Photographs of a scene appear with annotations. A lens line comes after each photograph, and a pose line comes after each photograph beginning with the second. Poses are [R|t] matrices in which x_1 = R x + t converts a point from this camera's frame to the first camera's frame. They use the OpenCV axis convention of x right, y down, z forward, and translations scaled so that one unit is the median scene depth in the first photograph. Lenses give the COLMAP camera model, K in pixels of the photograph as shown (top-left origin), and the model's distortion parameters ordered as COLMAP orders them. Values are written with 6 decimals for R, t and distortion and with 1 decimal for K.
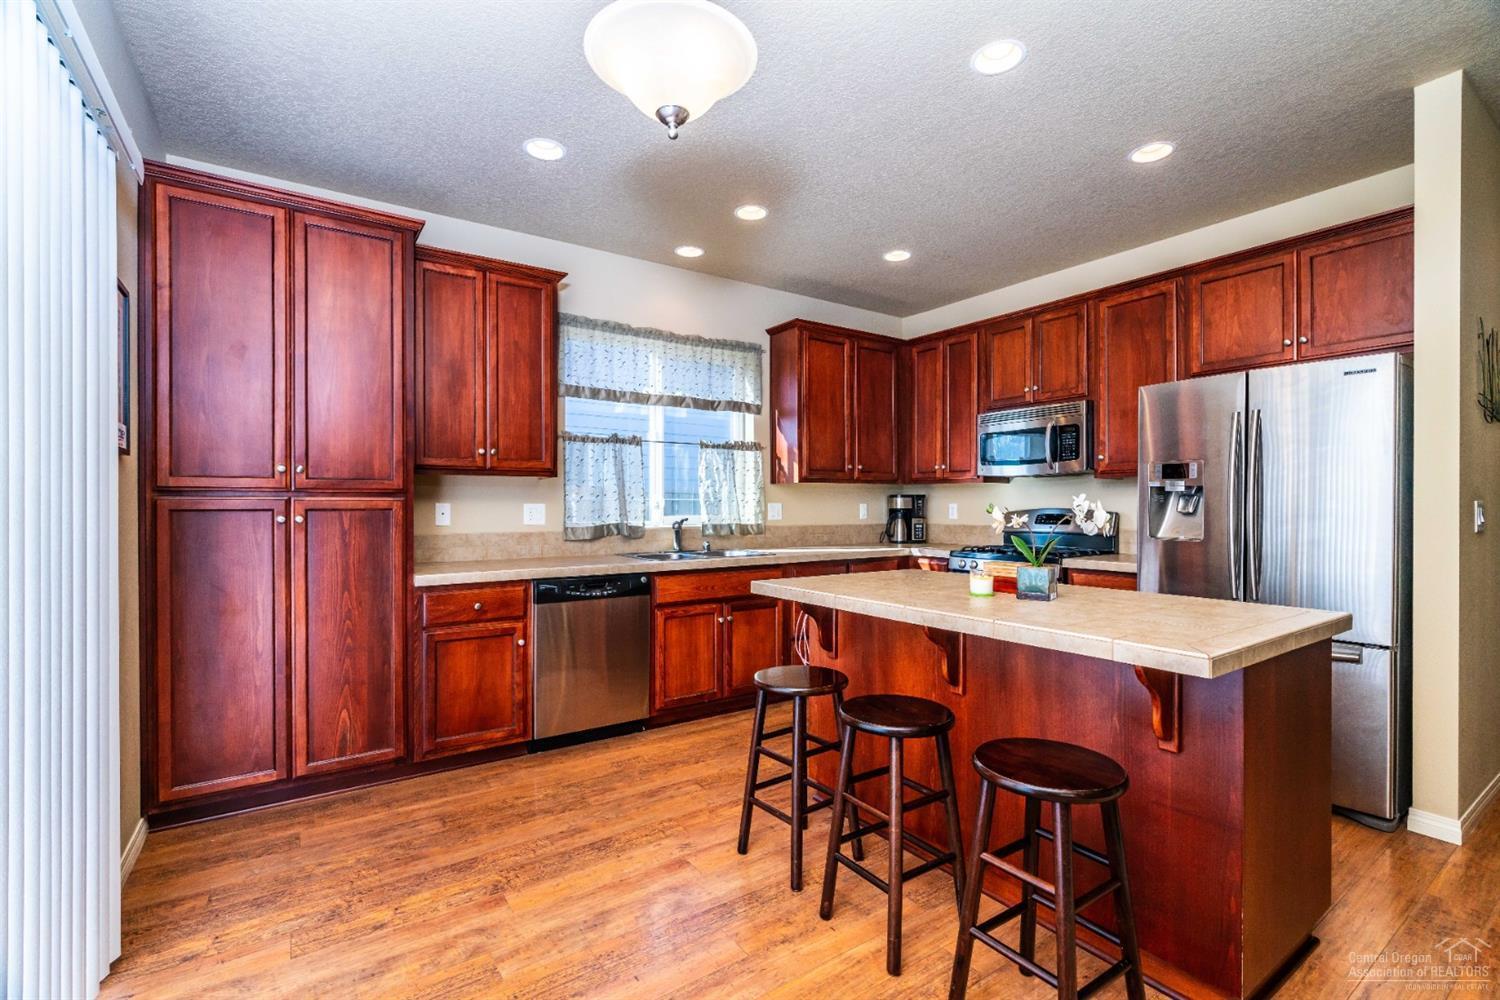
lens RADIAL K [[670.0, 0, 750.9], [0, 670.0, 506.6], [0, 0, 1]] dist [-0.003082, 0.000031]
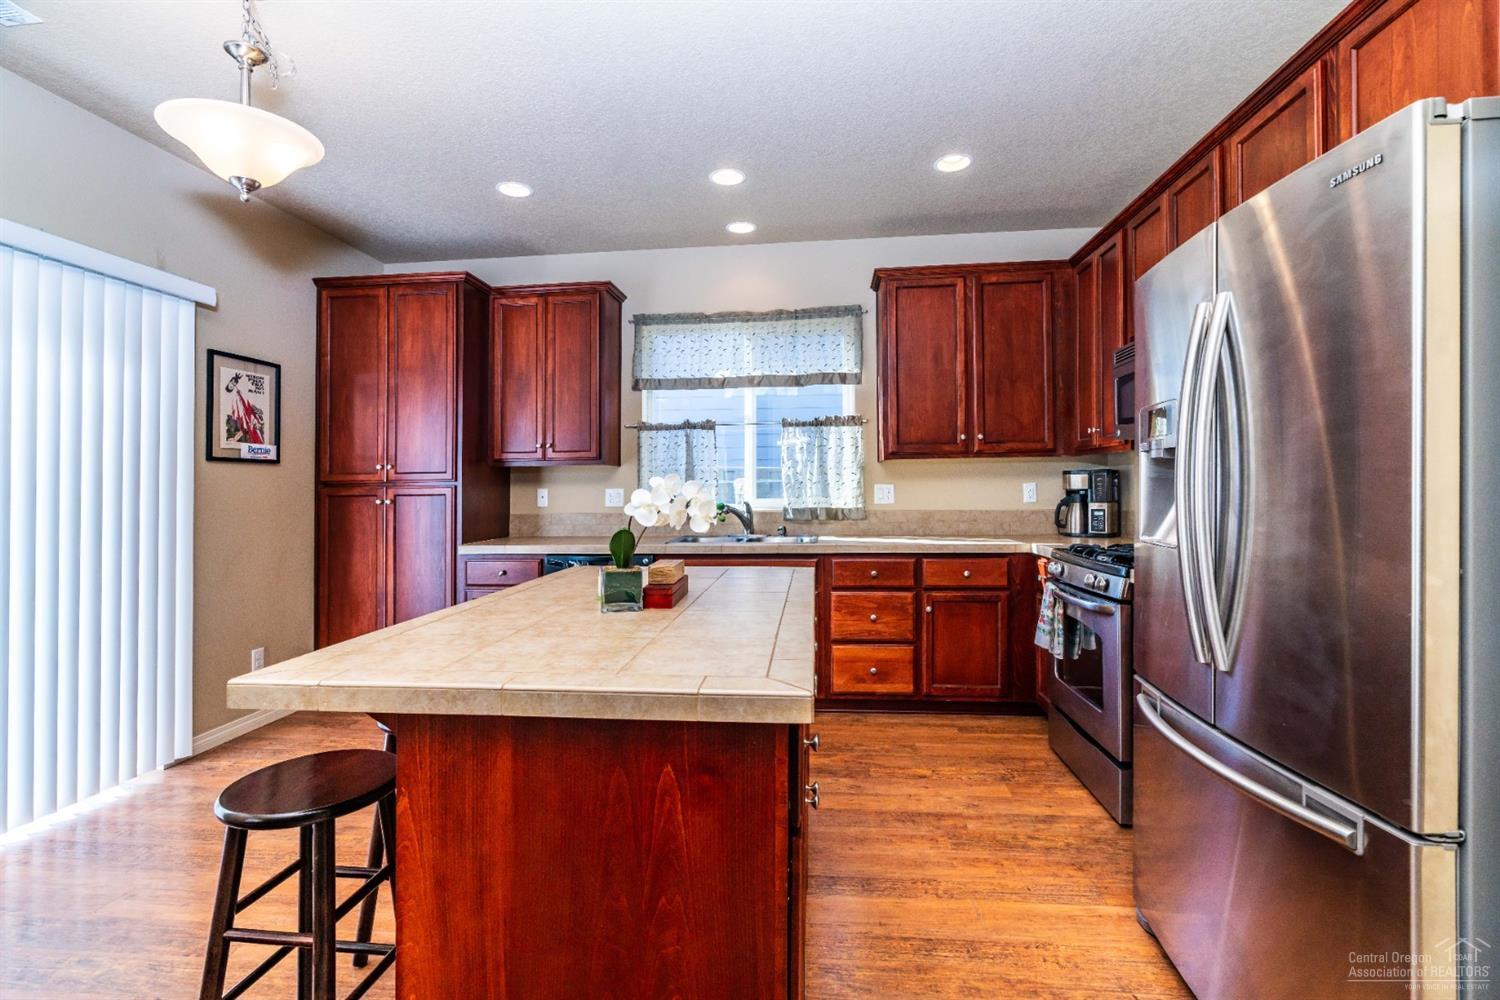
lens RADIAL K [[680.9, 0, 751.5], [0, 680.9, 475.6], [0, 0, 1]] dist [-0.002602, -0.000120]
pose [[0.757770, -0.020359, -0.652204, 0.523252], [0.009324, 0.999749, -0.020374, 0.000309], [0.652455, 0.009357, 0.757770, 0.244427]]
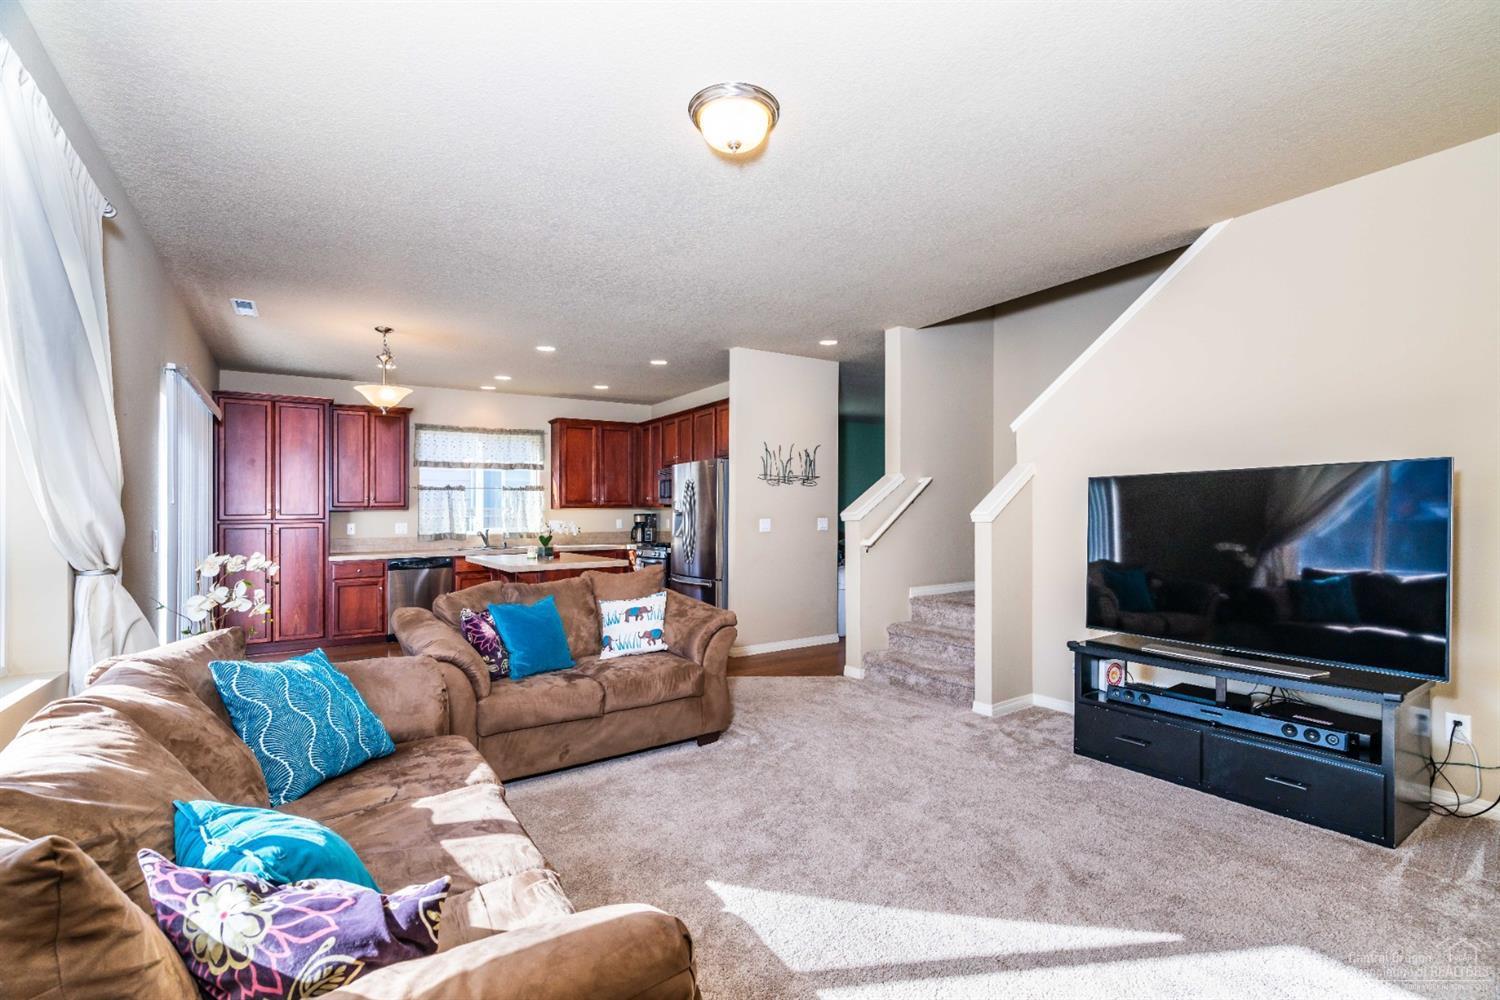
lens RADIAL K [[682.3, 0, 750.0], [0, 682.3, 500.0], [0, 0, 1]] dist [0.000079, 0.000113]
pose [[0.999613, -0.010926, -0.025591, 0.647171], [0.010385, 0.999722, -0.021188, -0.015542], [0.025815, 0.020914, 0.999448, -0.836870]]
